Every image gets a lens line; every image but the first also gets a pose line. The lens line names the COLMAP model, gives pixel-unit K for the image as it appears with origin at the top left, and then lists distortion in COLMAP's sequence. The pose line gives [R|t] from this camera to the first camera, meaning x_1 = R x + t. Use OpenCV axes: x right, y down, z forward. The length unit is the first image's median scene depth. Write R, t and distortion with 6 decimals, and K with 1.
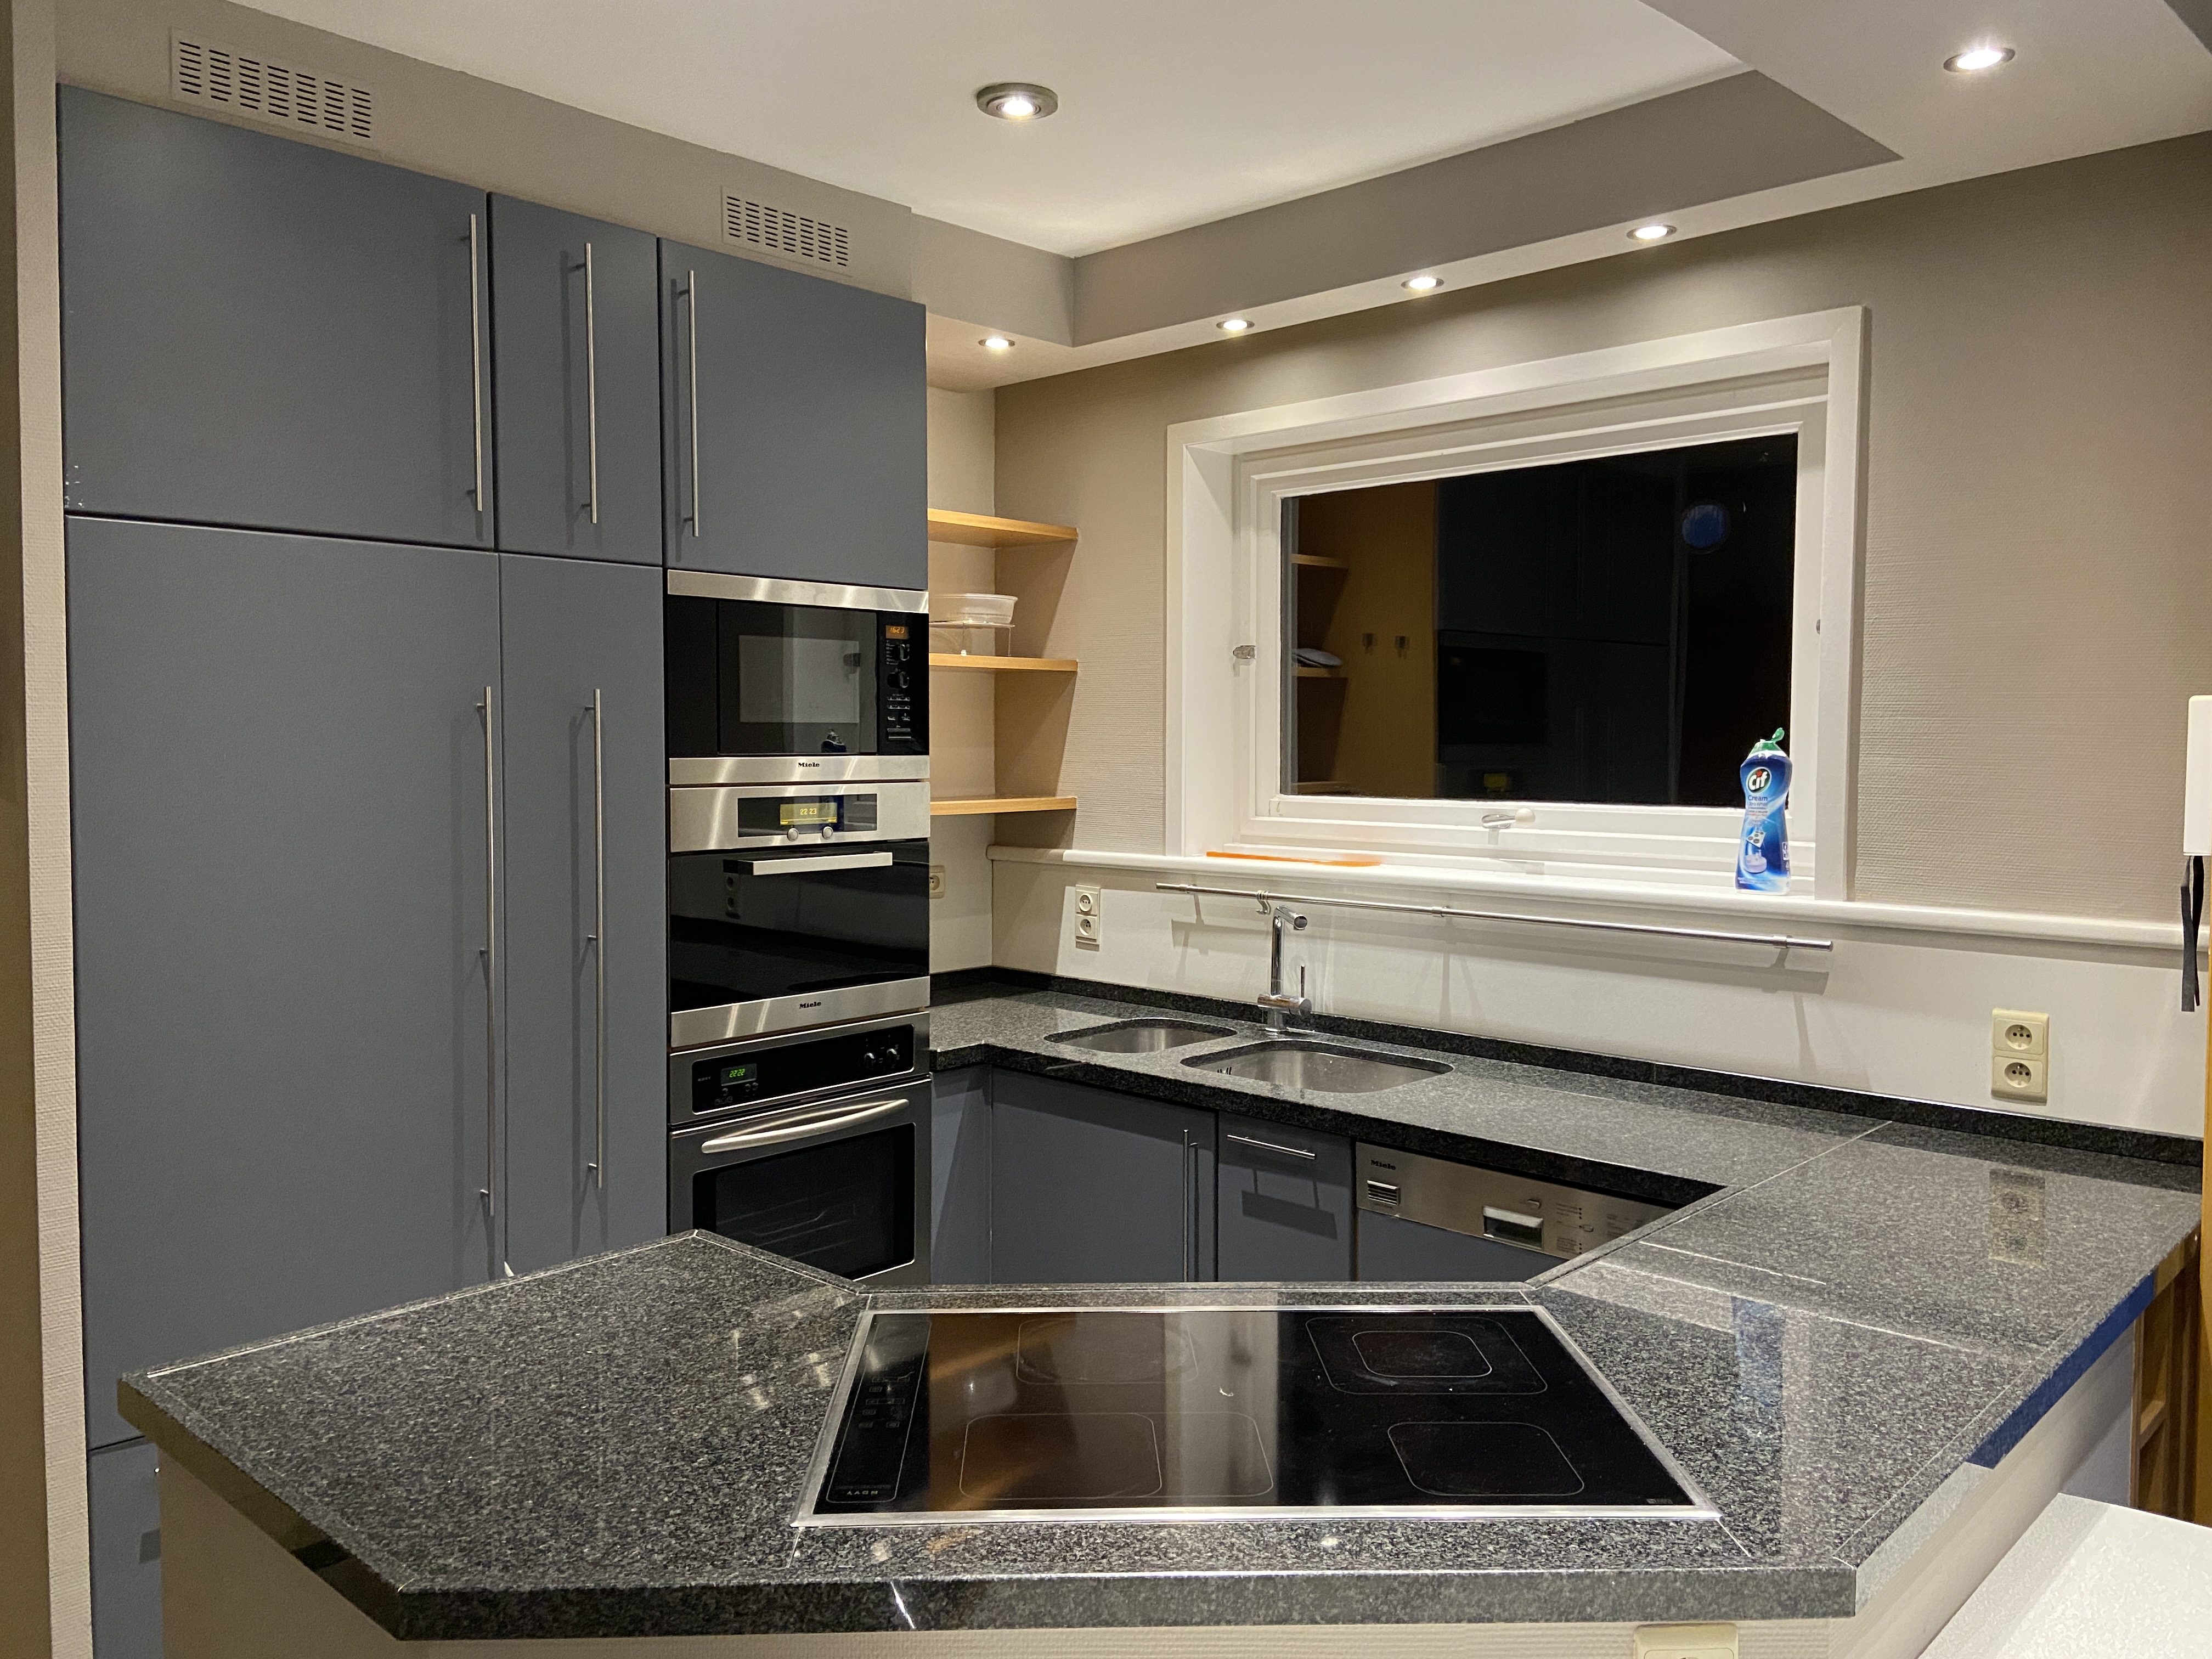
lens RADIAL K [[1696.9, 0, 1084.3], [0, 1696.9, 812.1], [0, 0, 1]] dist [0.128621, -0.173337]
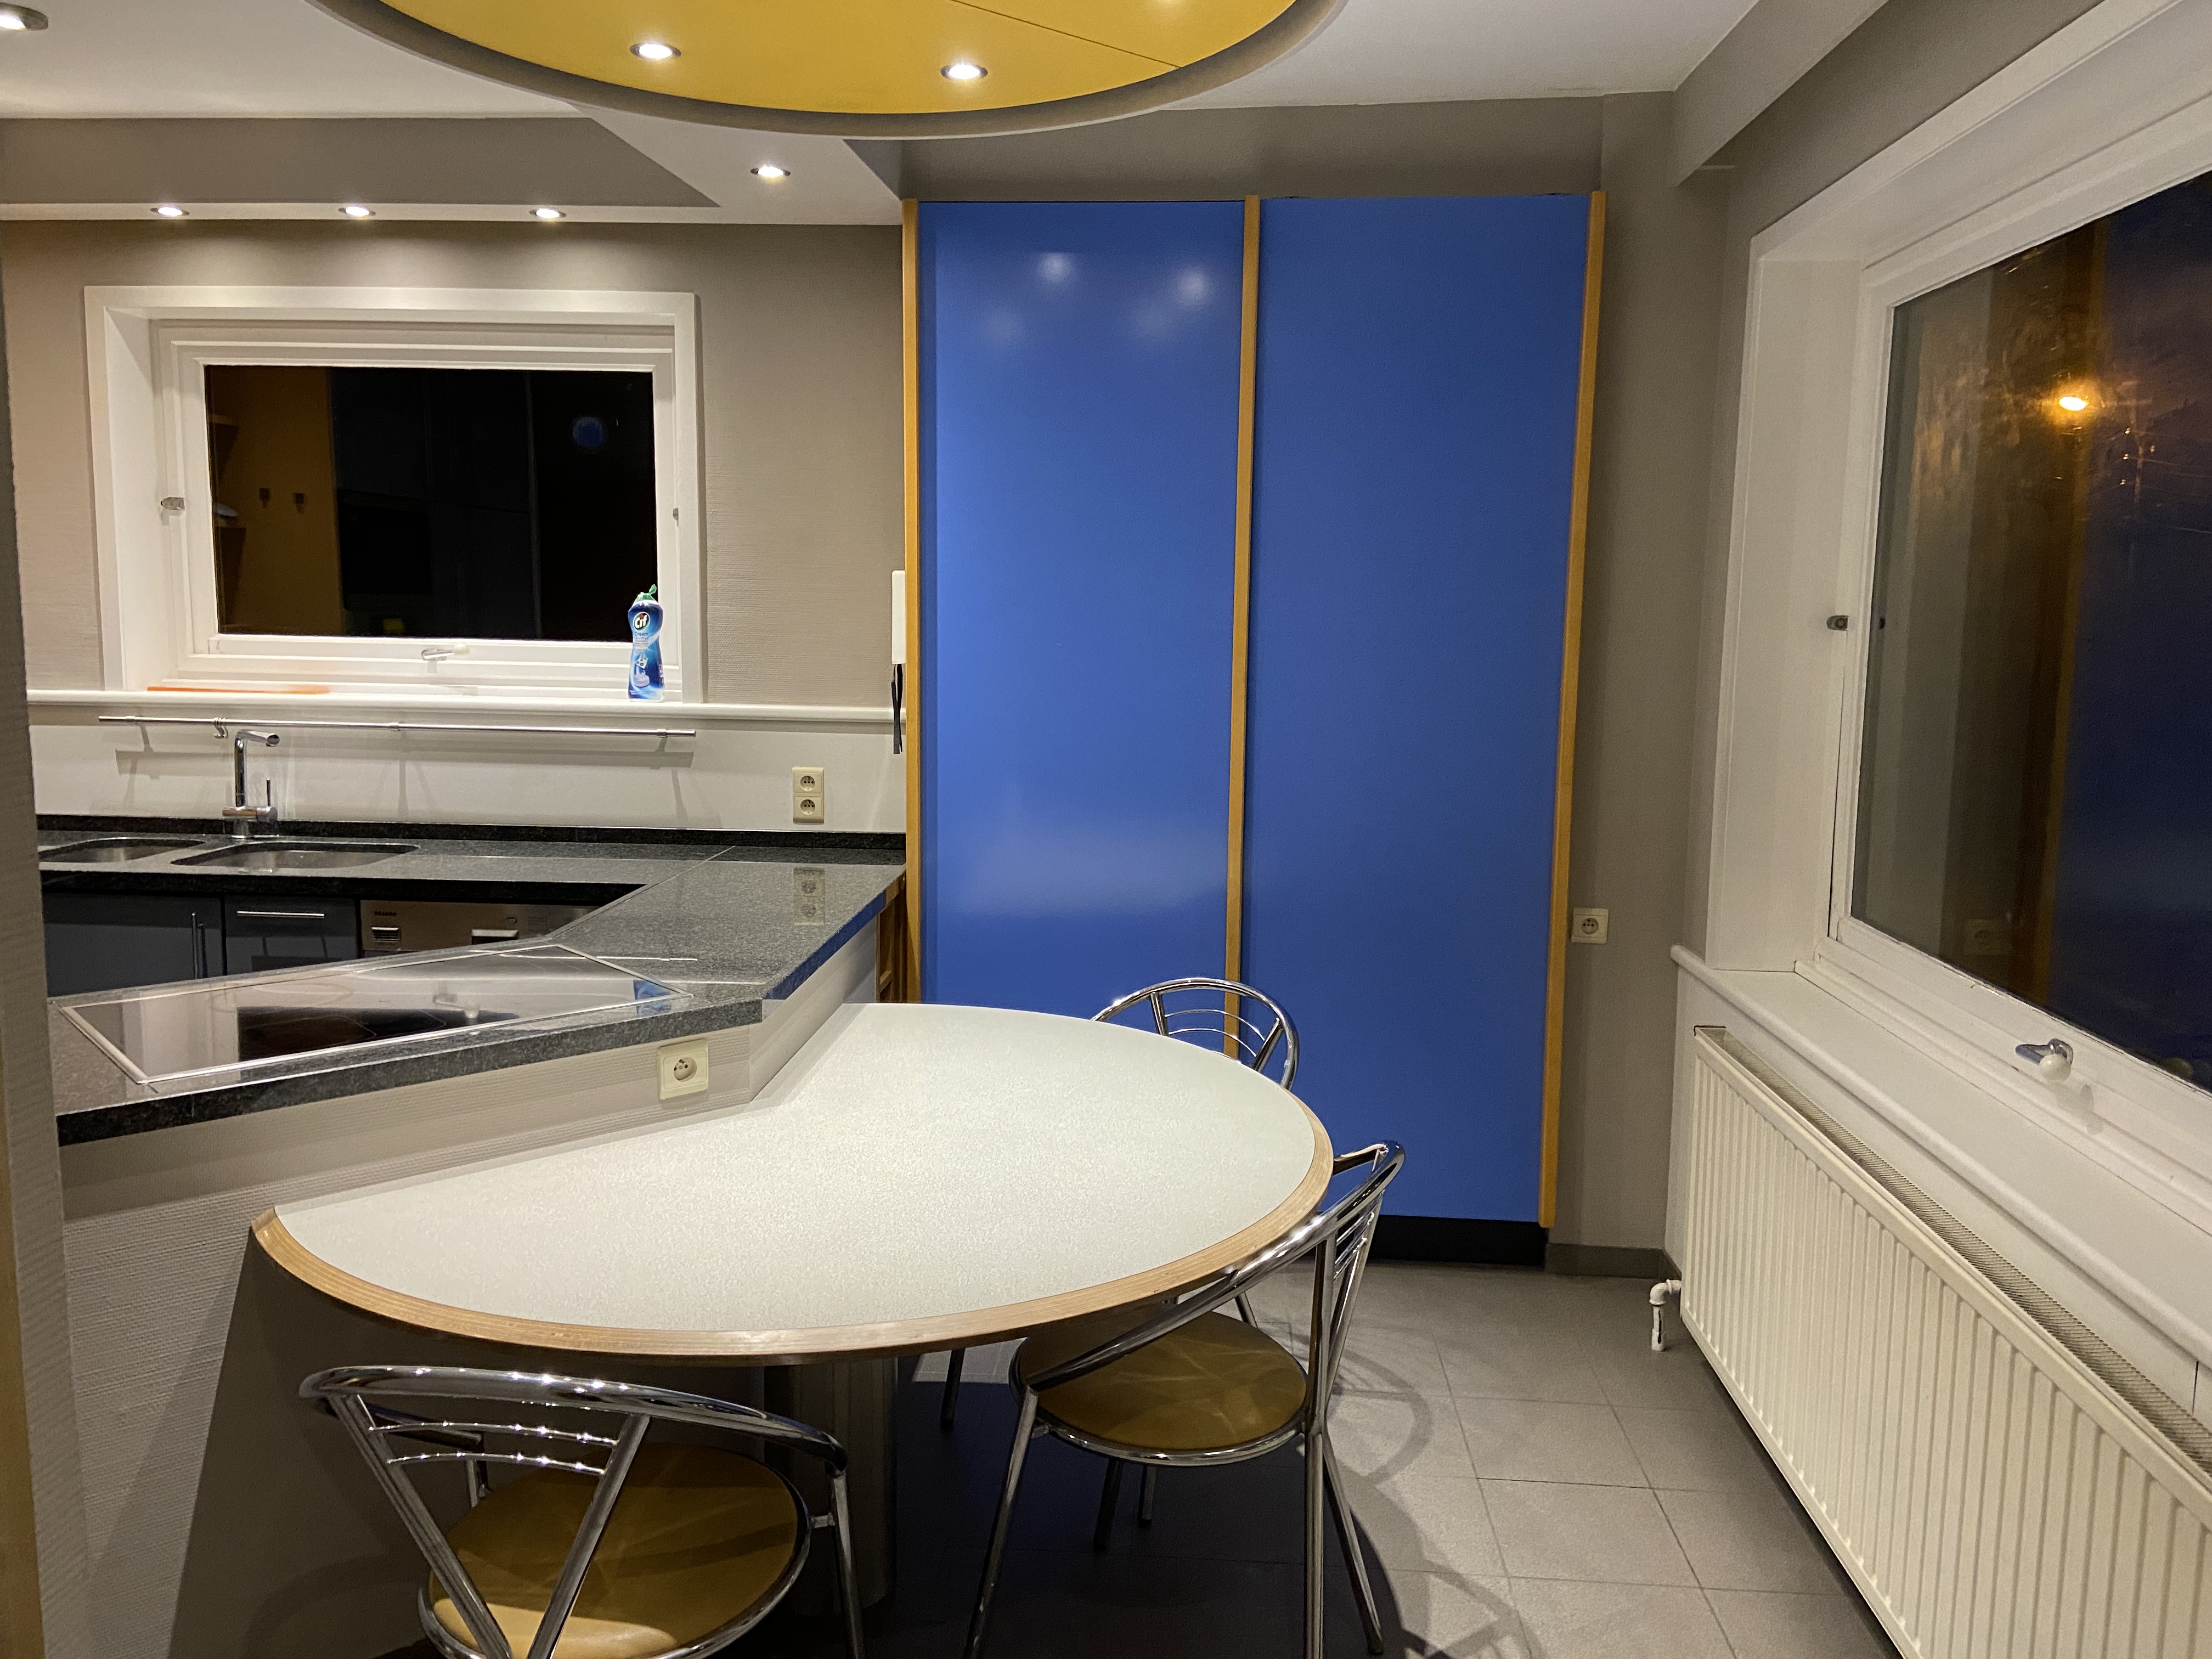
lens RADIAL K [[1696.9, 0, 1084.3], [0, 1696.9, 812.1], [0, 0, 1]] dist [0.128621, -0.173337]
pose [[0.781045, -0.065459, 0.621034, -0.184732], [0.014286, 0.996104, 0.087026, 0.017966], [-0.624311, -0.059099, 0.778937, -0.296143]]
